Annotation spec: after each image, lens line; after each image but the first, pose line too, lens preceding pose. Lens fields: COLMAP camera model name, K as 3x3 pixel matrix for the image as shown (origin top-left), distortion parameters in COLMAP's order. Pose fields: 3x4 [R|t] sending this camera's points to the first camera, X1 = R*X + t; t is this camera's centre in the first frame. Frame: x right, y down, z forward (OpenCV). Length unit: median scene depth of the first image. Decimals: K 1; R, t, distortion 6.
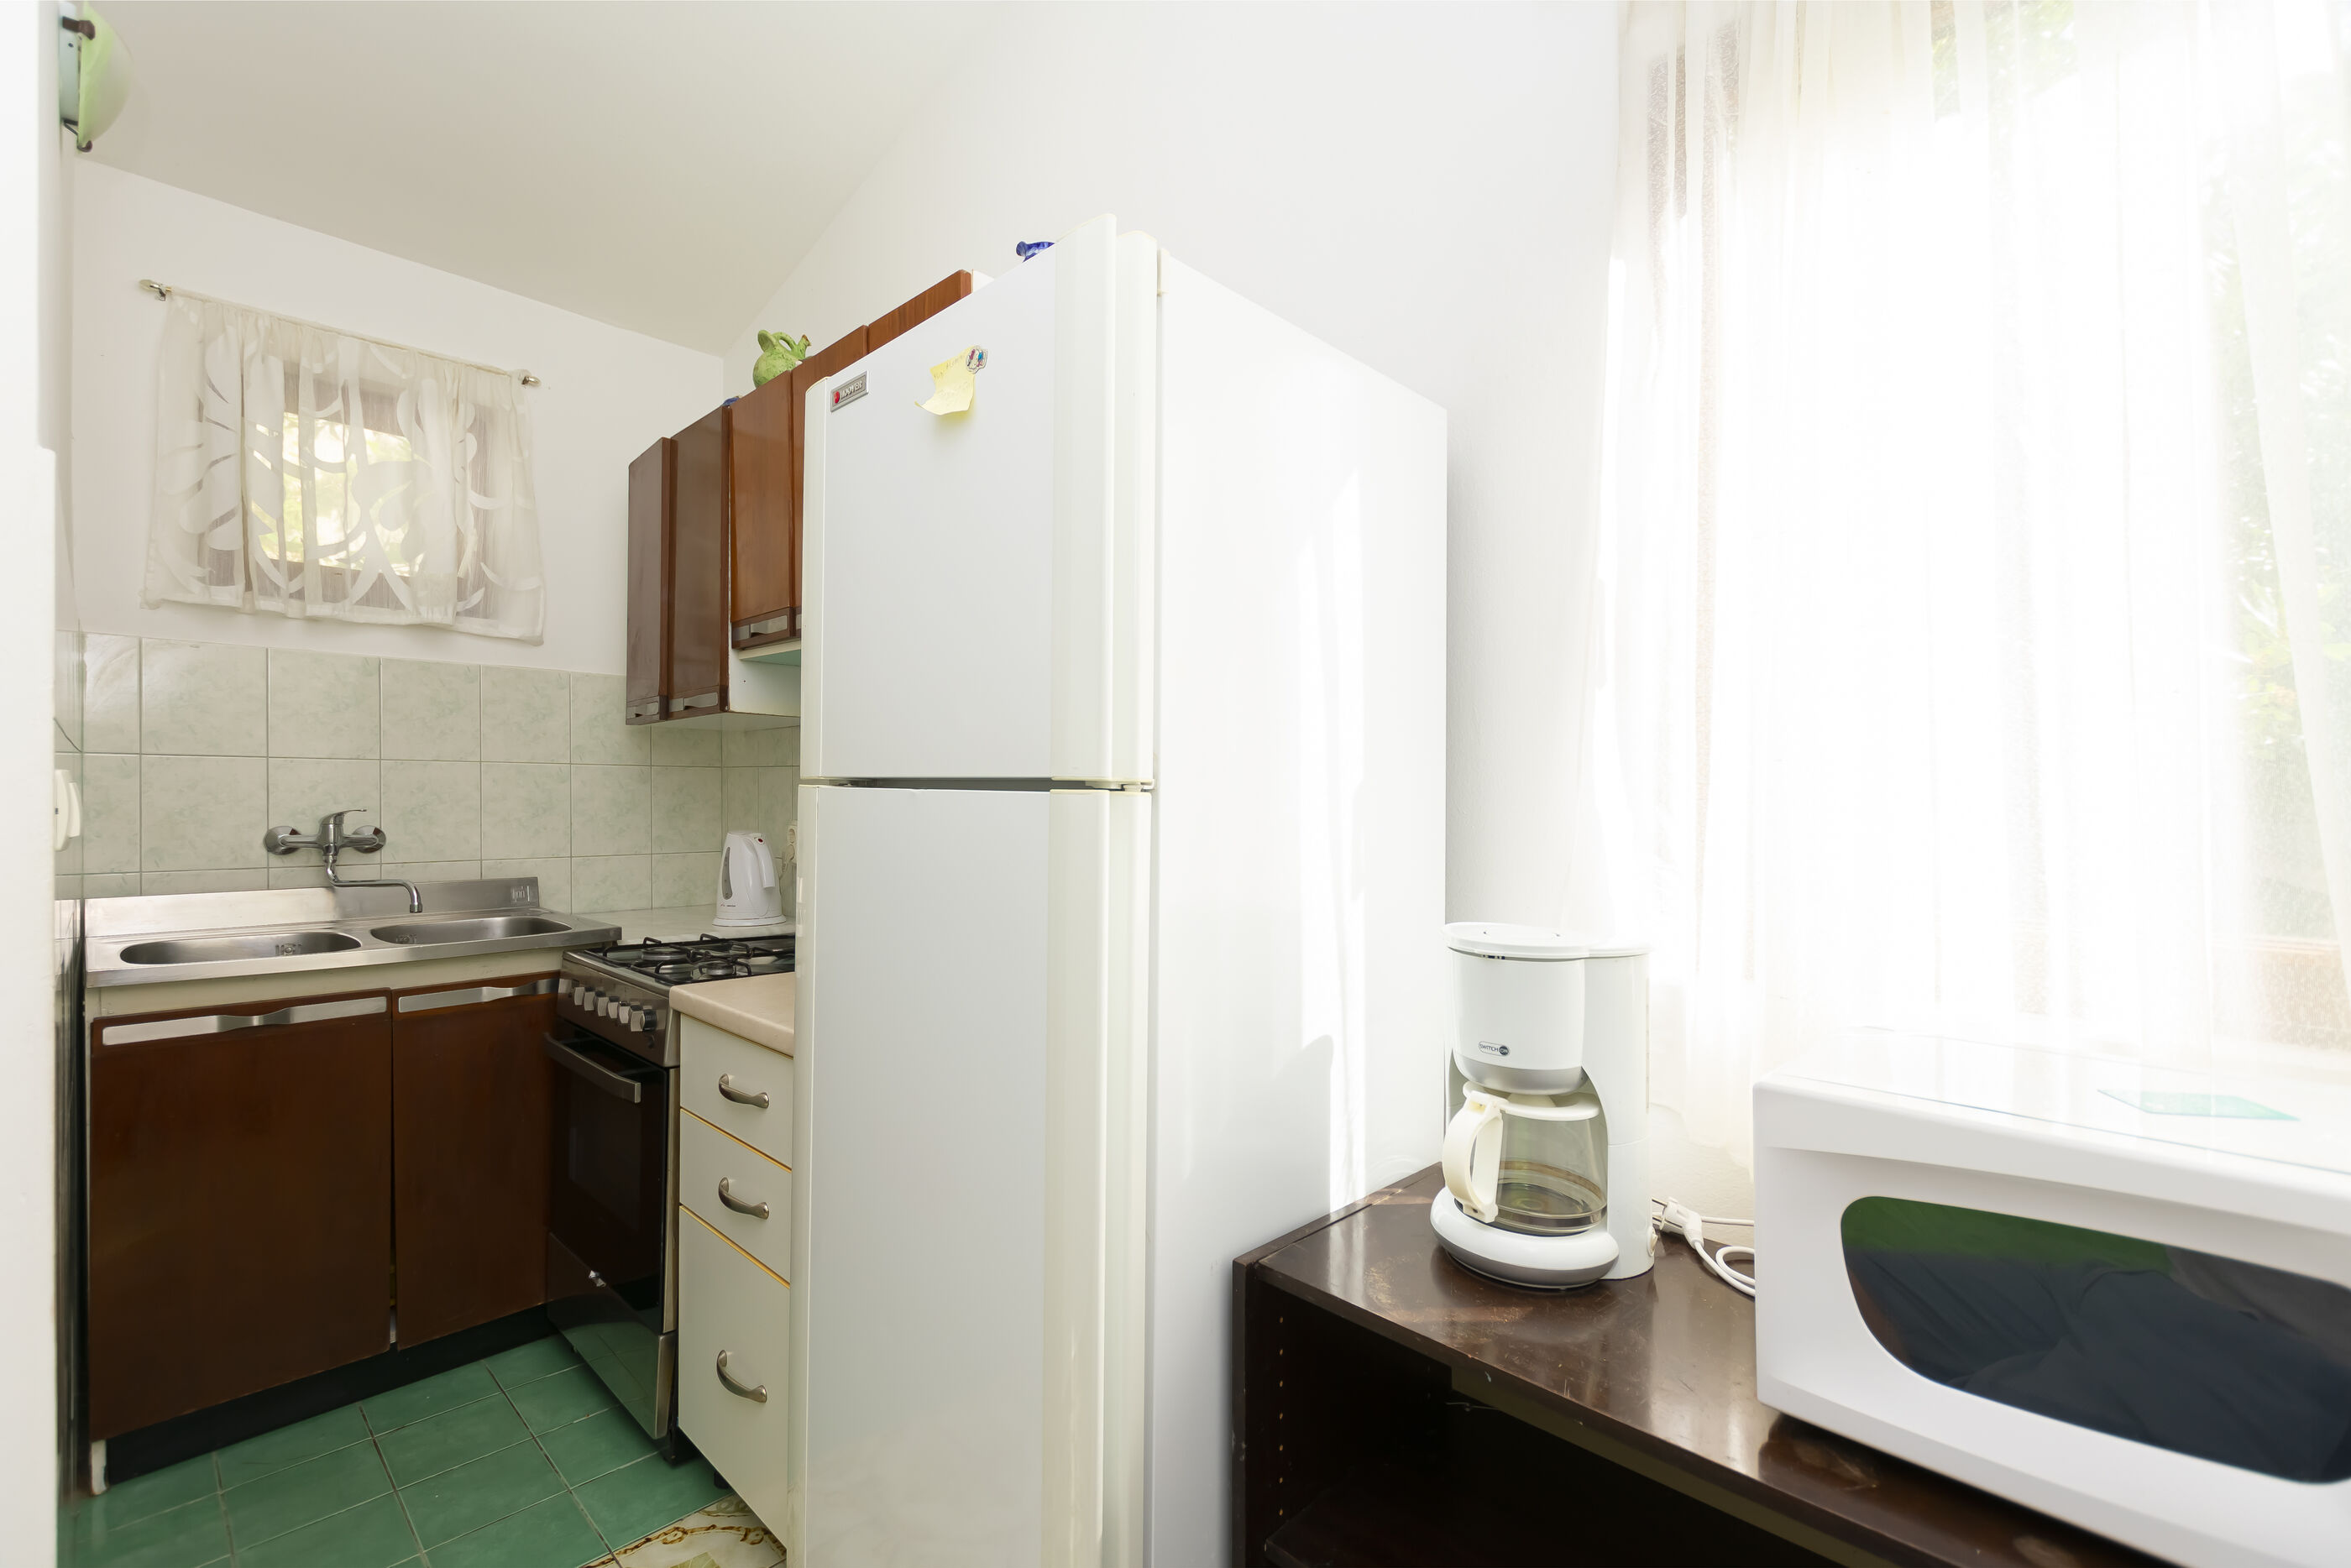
lens RADIAL K [[1018.8, 0, 1175.5], [0, 1018.8, 784.0], [0, 0, 1]] dist [-0.000893, -0.001510]
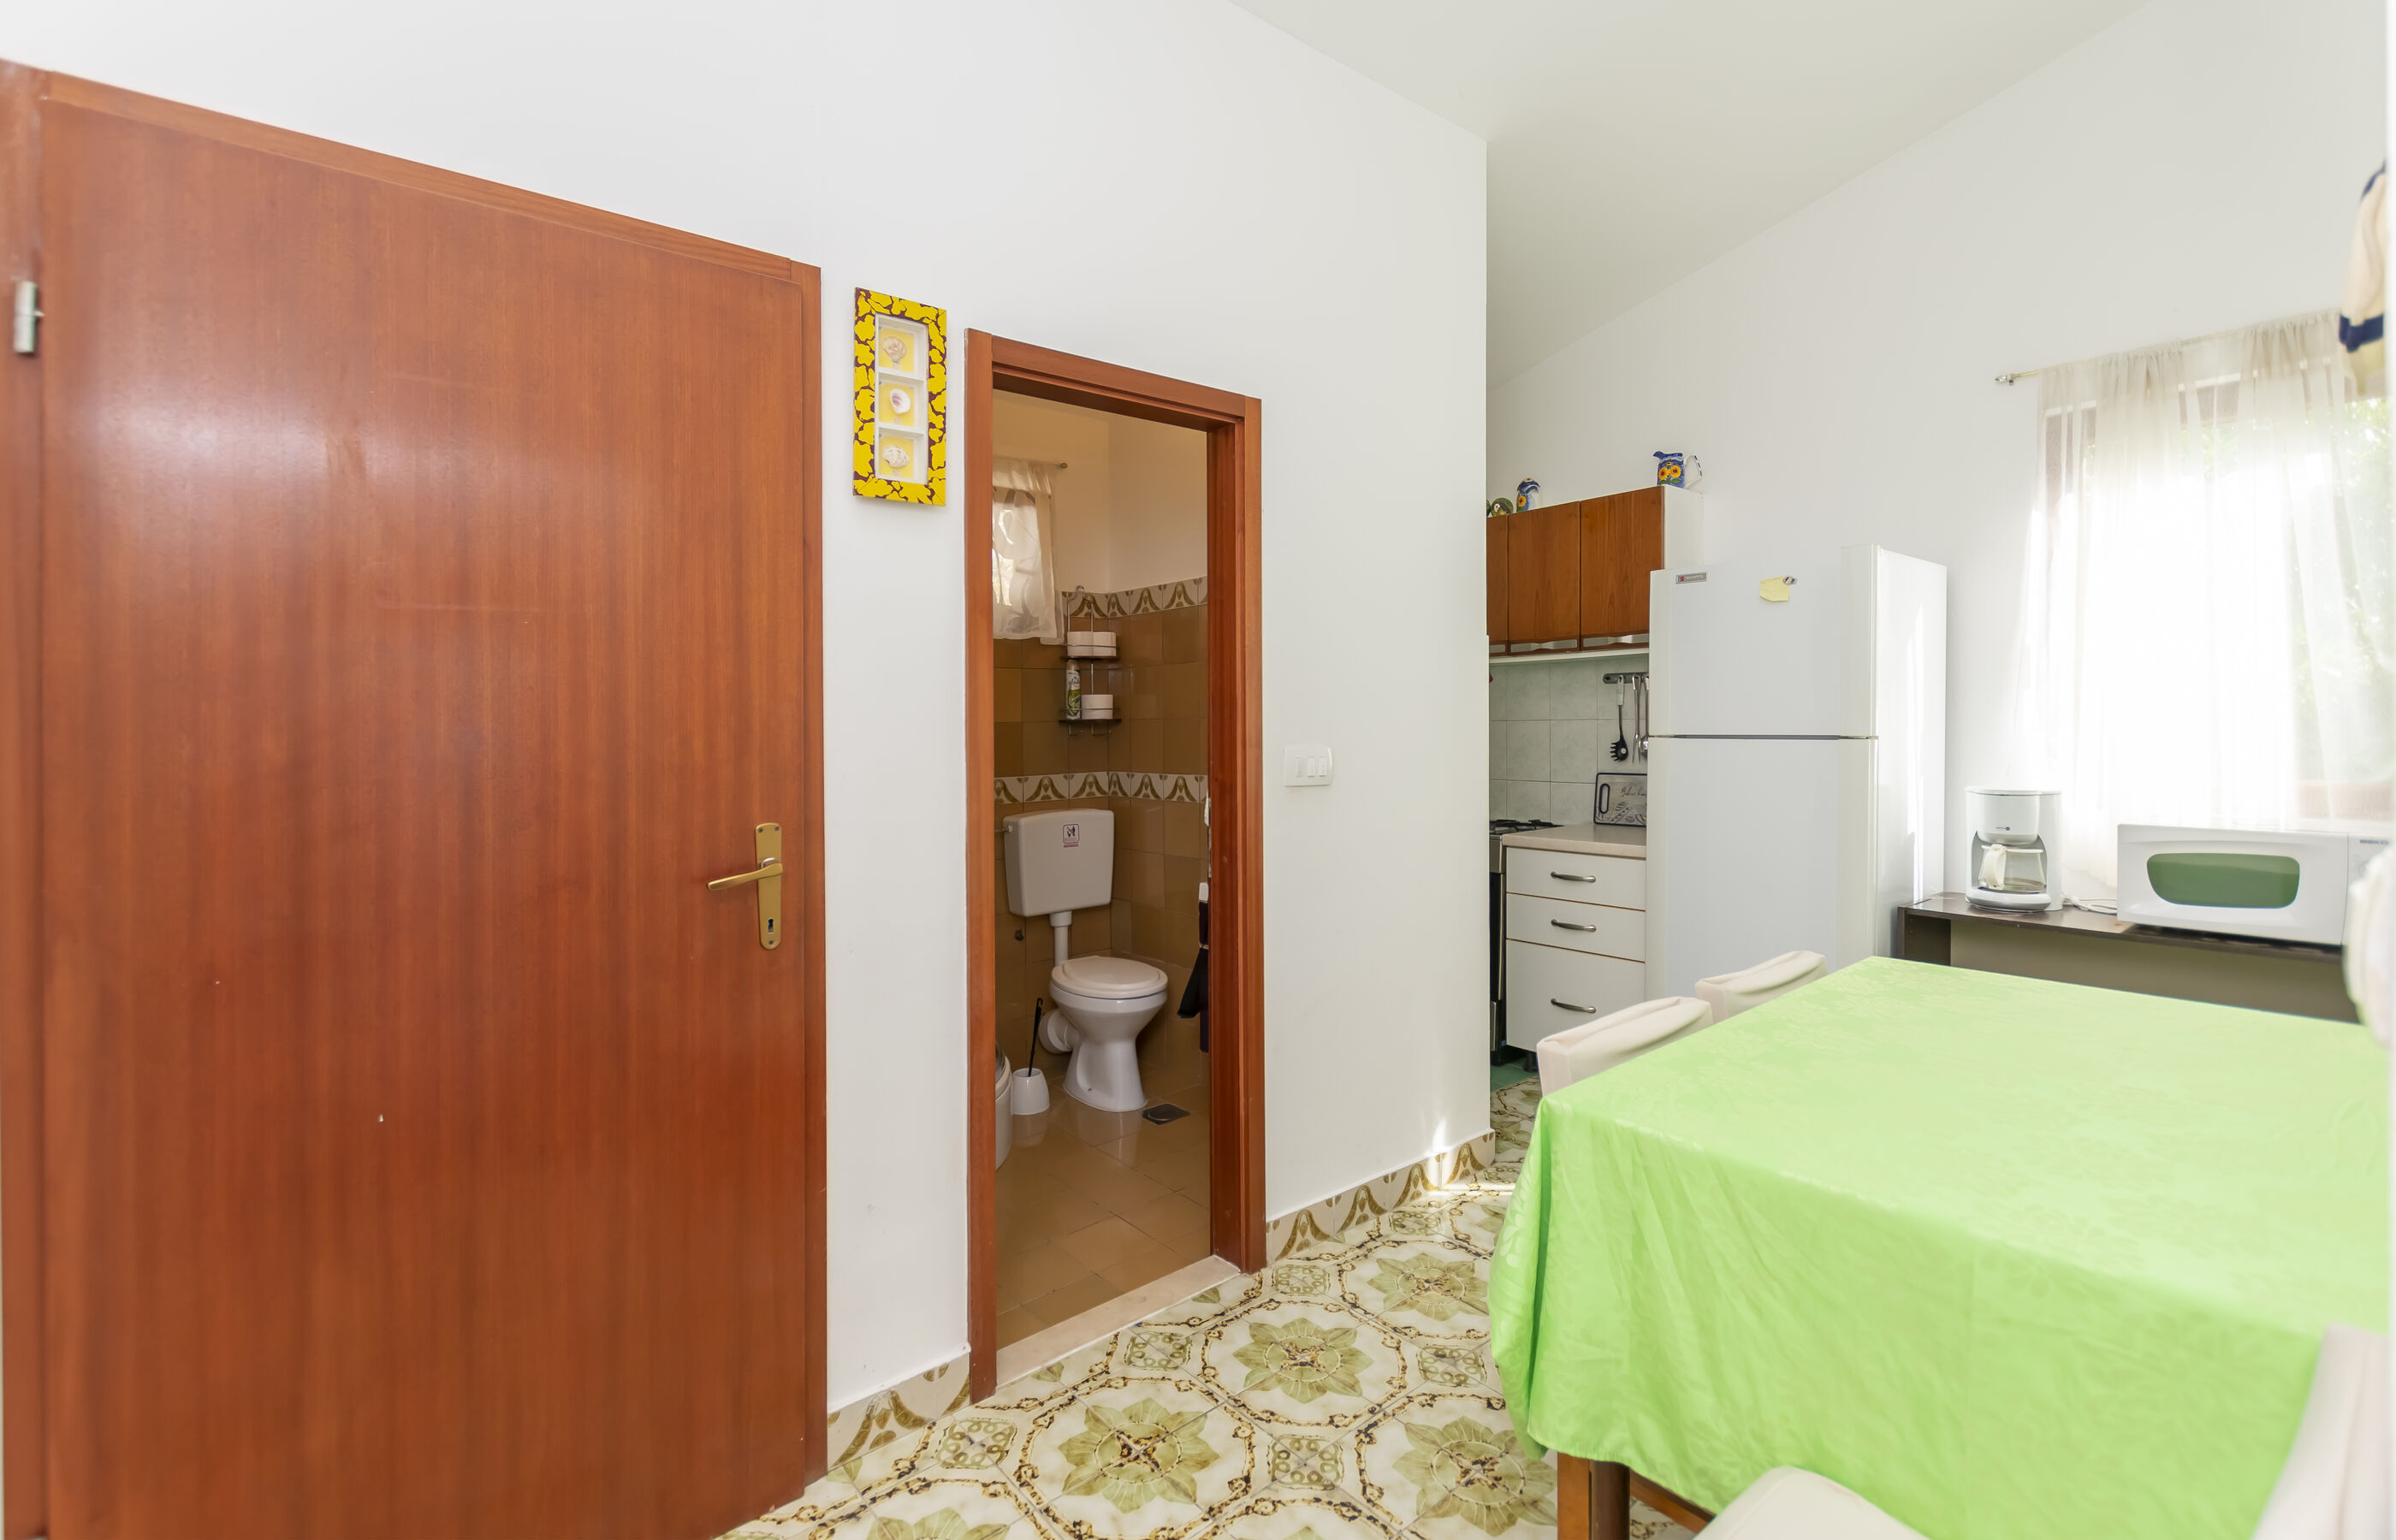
lens RADIAL K [[998.7, 0, 1198.0], [0, 998.7, 770.0], [0, 0, 1]] dist [-0.019292, -0.000092]
pose [[0.988573, -0.007007, -0.150579, -0.632016], [0.012142, 0.999375, 0.033209, -0.005185], [0.150252, -0.034658, 0.988040, -0.859716]]
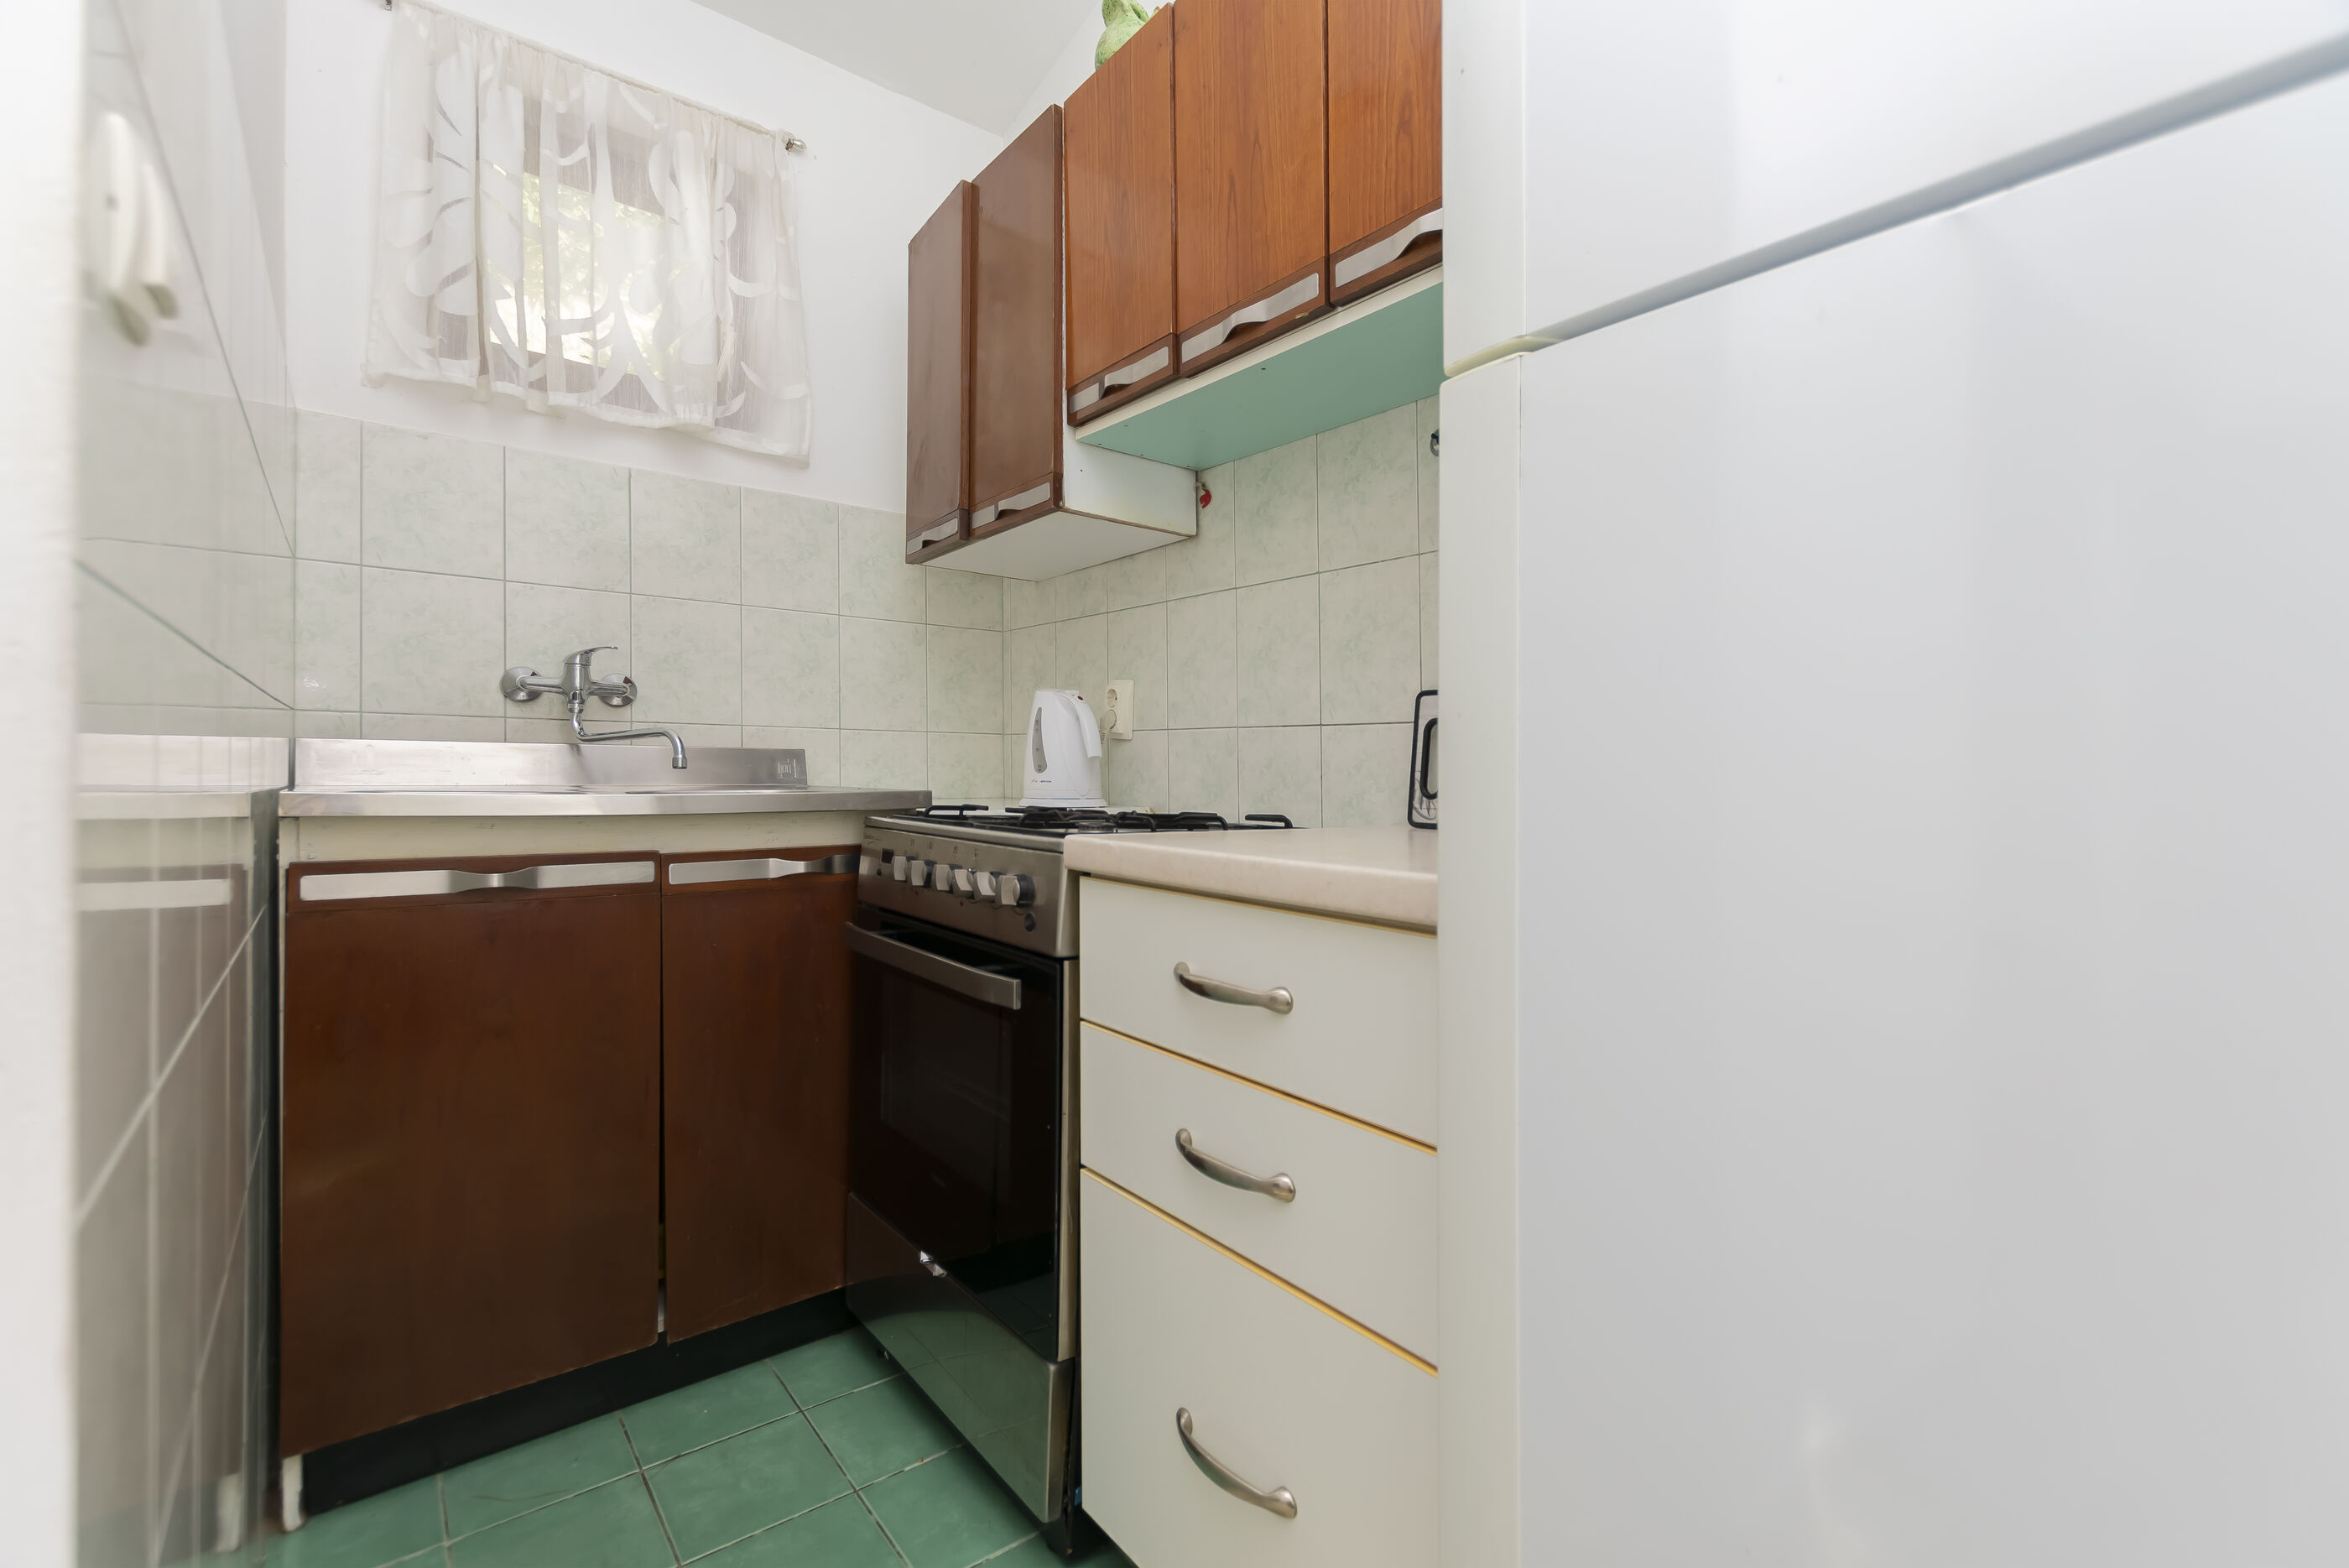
lens RADIAL K [[1010.9, 0, 1183.7], [0, 1010.9, 764.2], [0, 0, 1]] dist [-0.000412, -0.000466]
pose [[0.991869, 0.002943, -0.127232, -0.262832], [-0.002850, 0.999996, 0.000912, 0.118845], [0.127235, -0.000543, 0.991873, 0.280880]]
